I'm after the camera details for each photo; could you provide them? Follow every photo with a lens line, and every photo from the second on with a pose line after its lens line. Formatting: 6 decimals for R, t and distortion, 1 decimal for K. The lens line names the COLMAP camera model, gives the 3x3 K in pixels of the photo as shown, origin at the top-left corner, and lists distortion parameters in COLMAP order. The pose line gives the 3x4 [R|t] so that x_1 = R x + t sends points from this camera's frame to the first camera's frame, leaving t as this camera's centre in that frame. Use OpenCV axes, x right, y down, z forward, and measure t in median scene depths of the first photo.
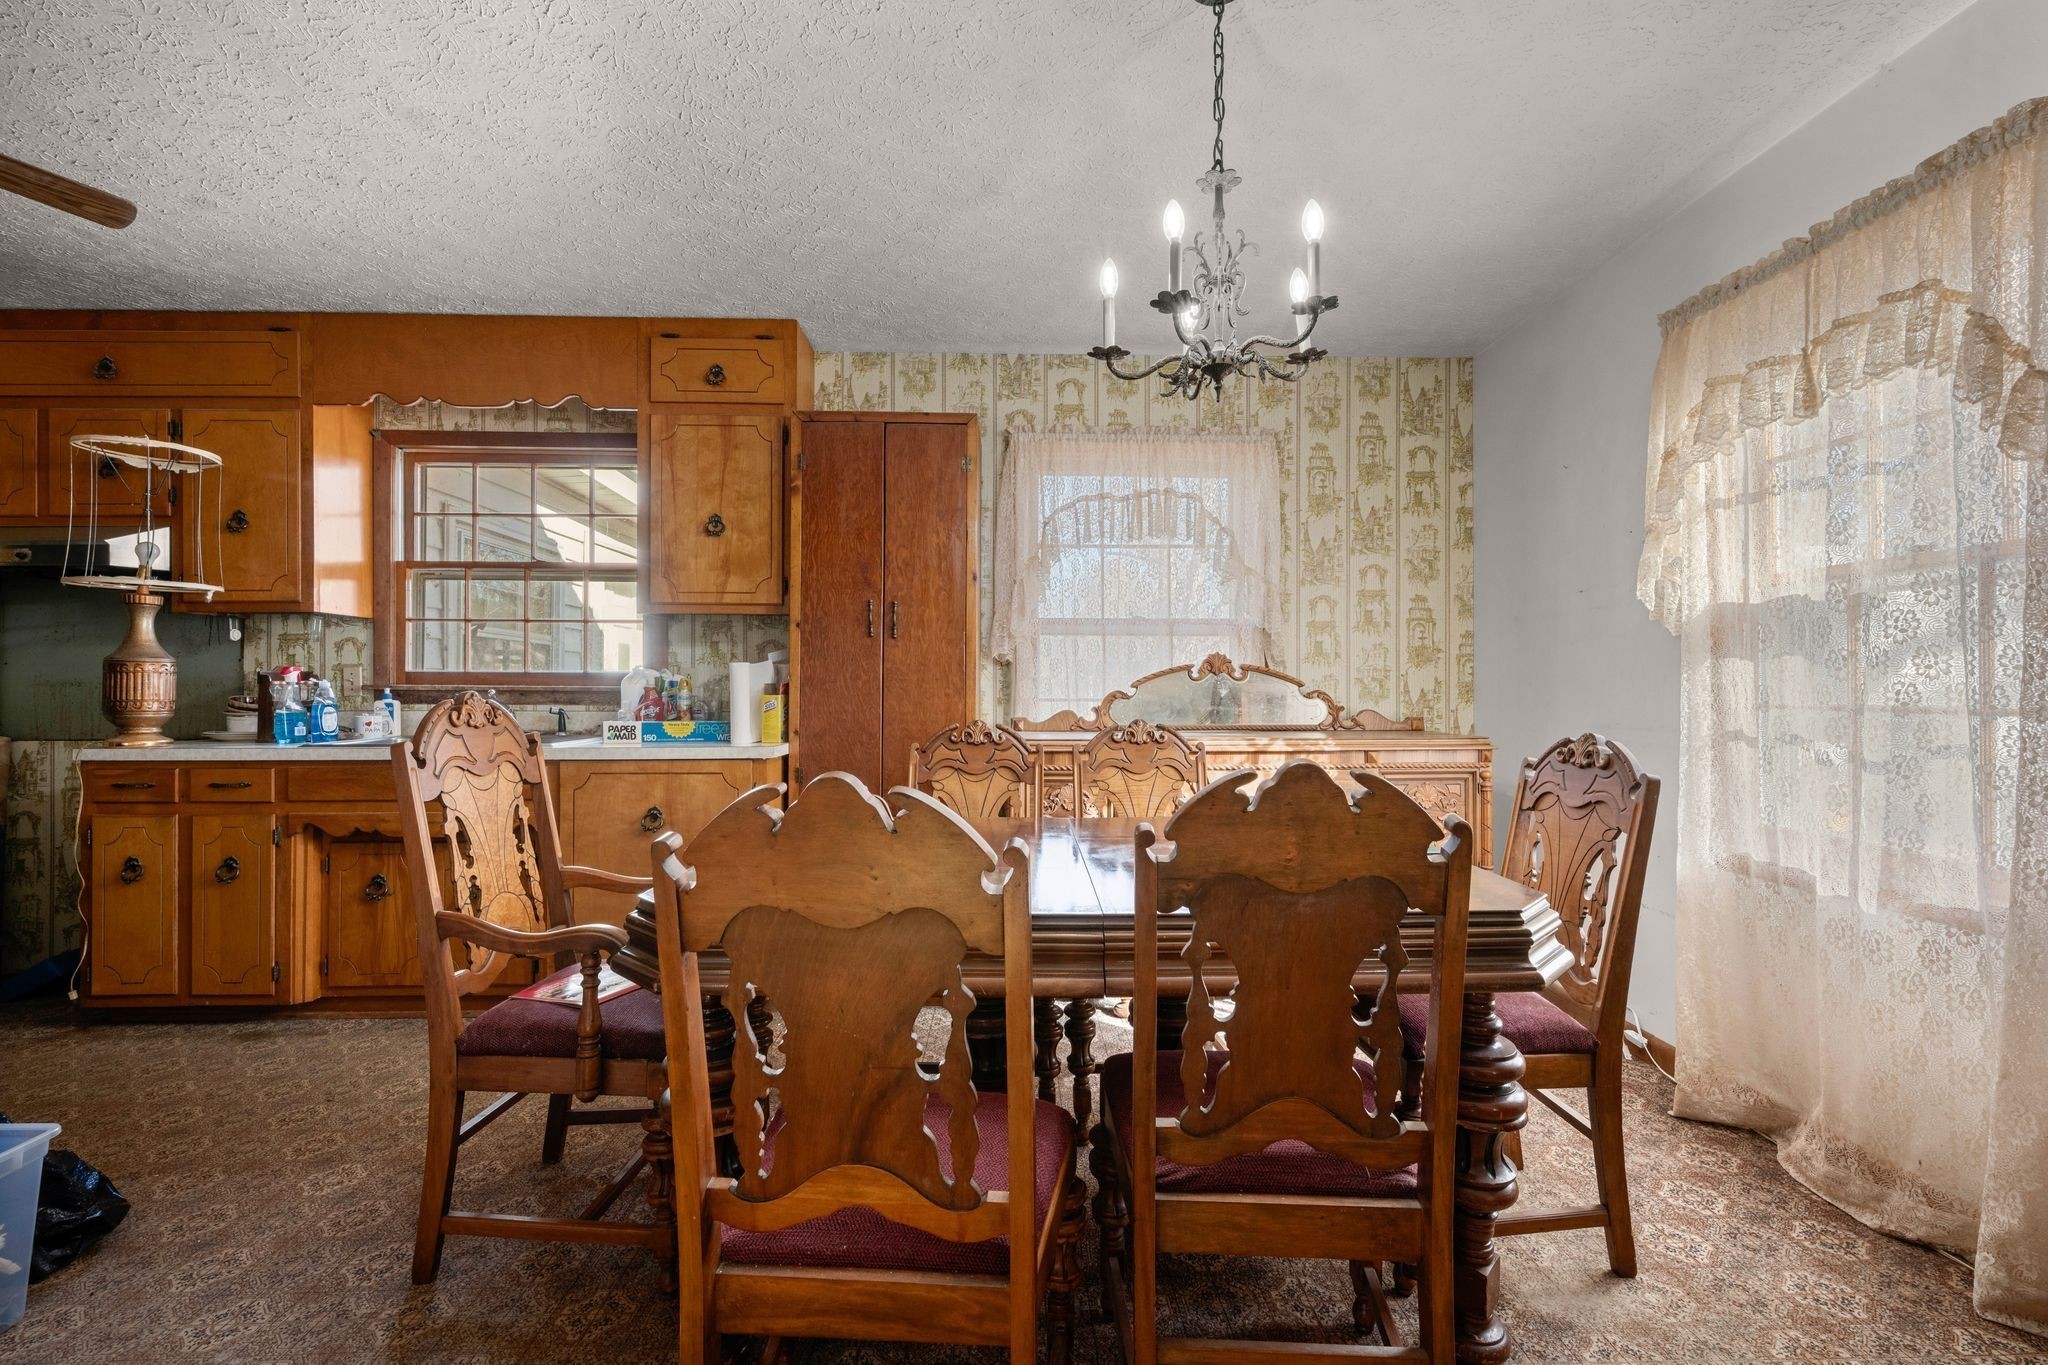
lens RADIAL K [[956.2, 0, 1021.4], [0, 956.2, 679.8], [0, 0, 1]] dist [-0.001759, 0.000084]
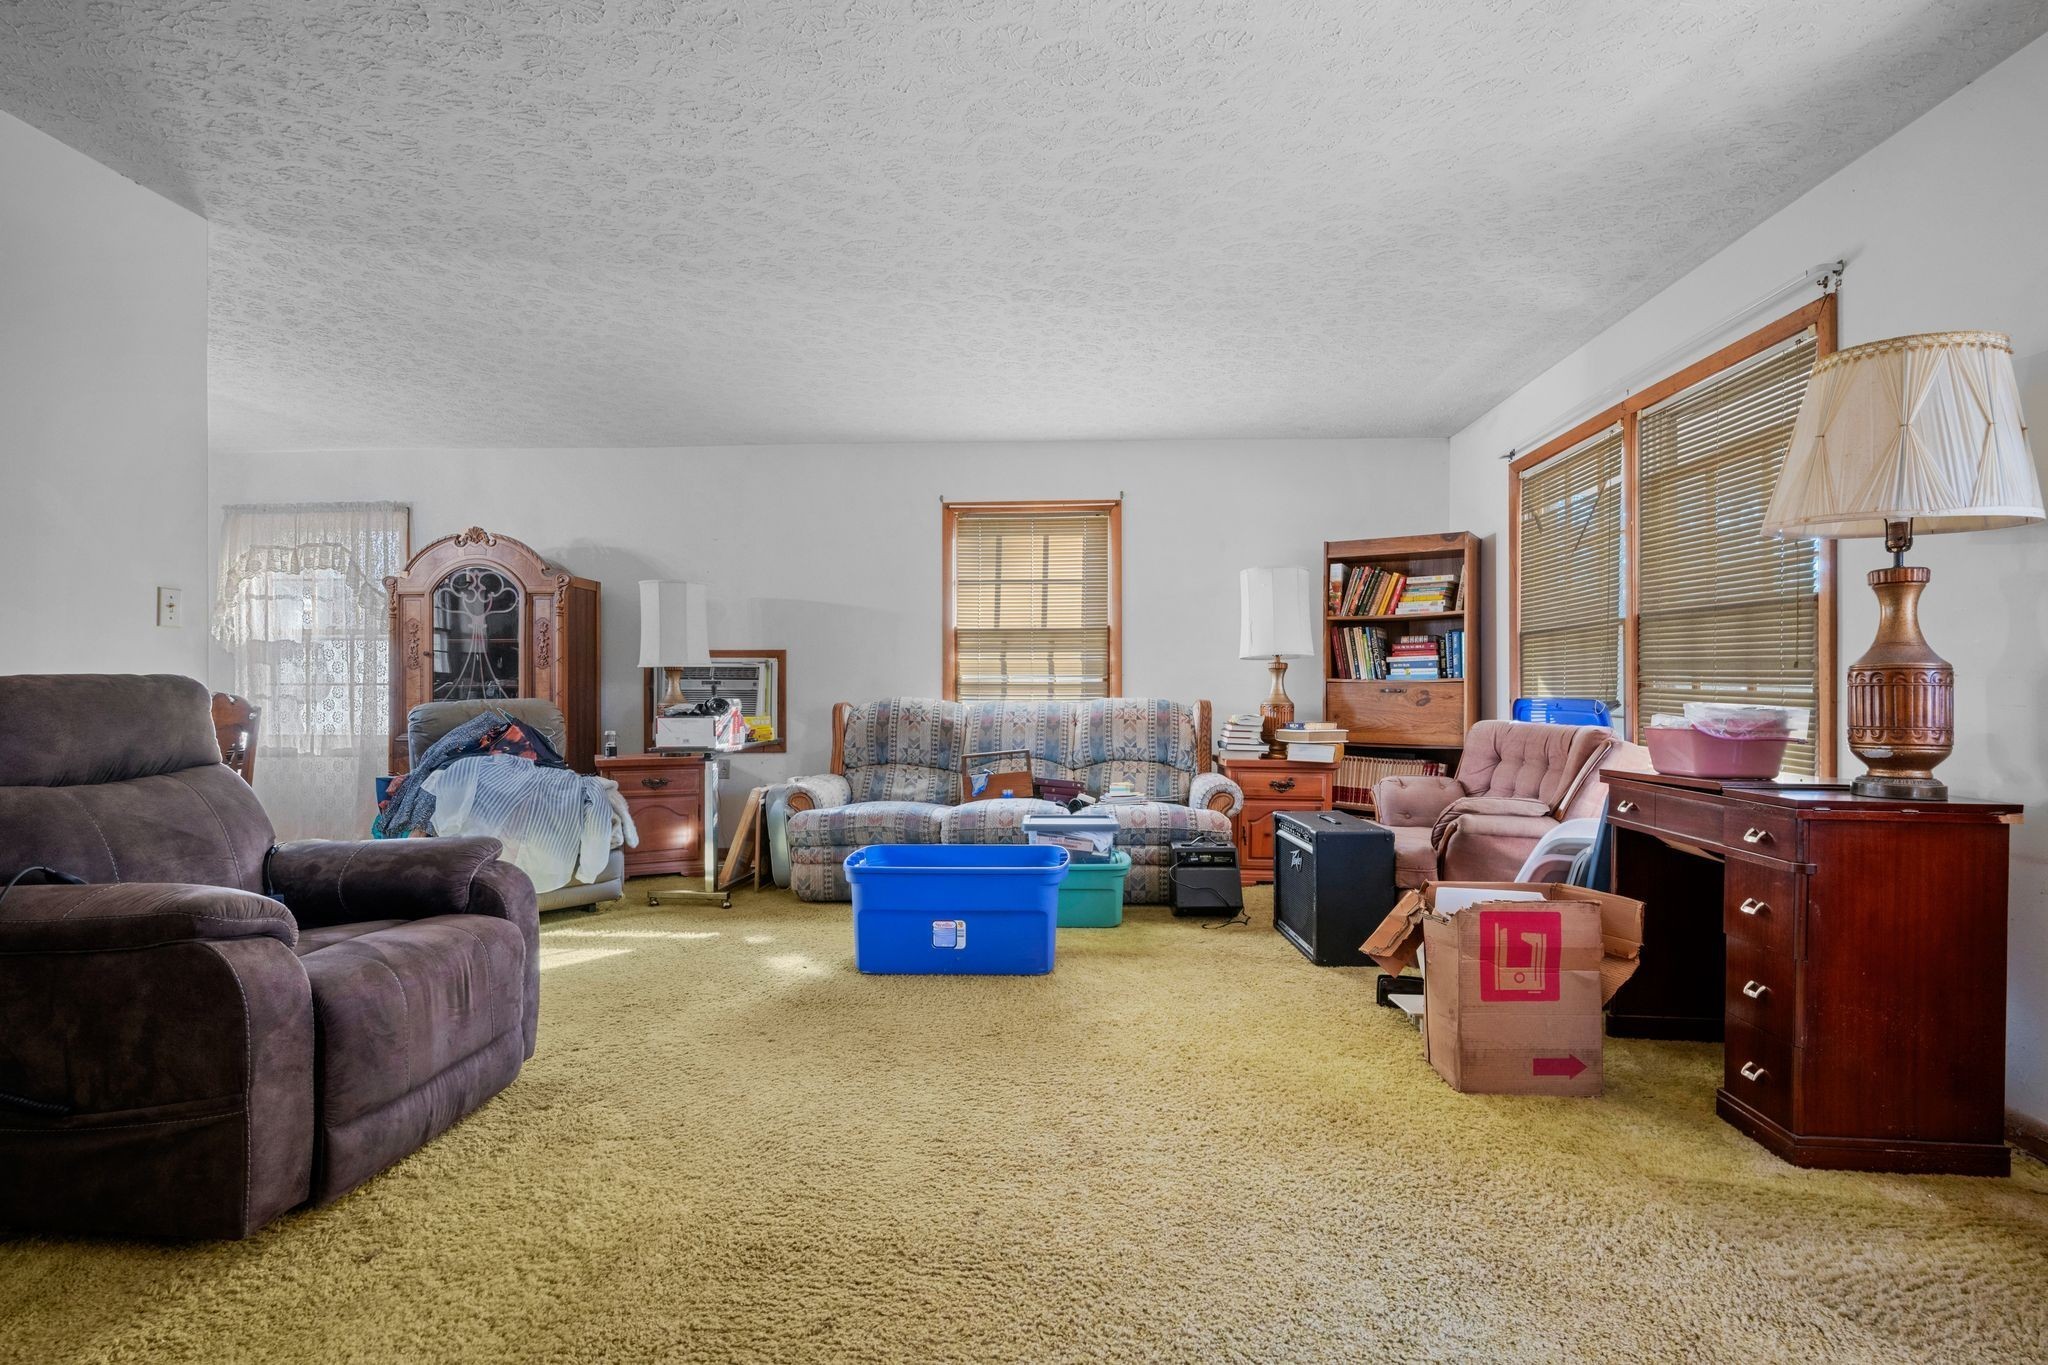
lens RADIAL K [[956.2, 0, 1025.7], [0, 956.2, 688.6], [0, 0, 1]] dist [-0.001759, 0.000084]
pose [[0.156260, -0.002898, 0.987712, -1.488716], [-0.006676, 0.999970, 0.003990, 0.018555], [-0.987693, -0.007218, 0.156236, -1.426158]]
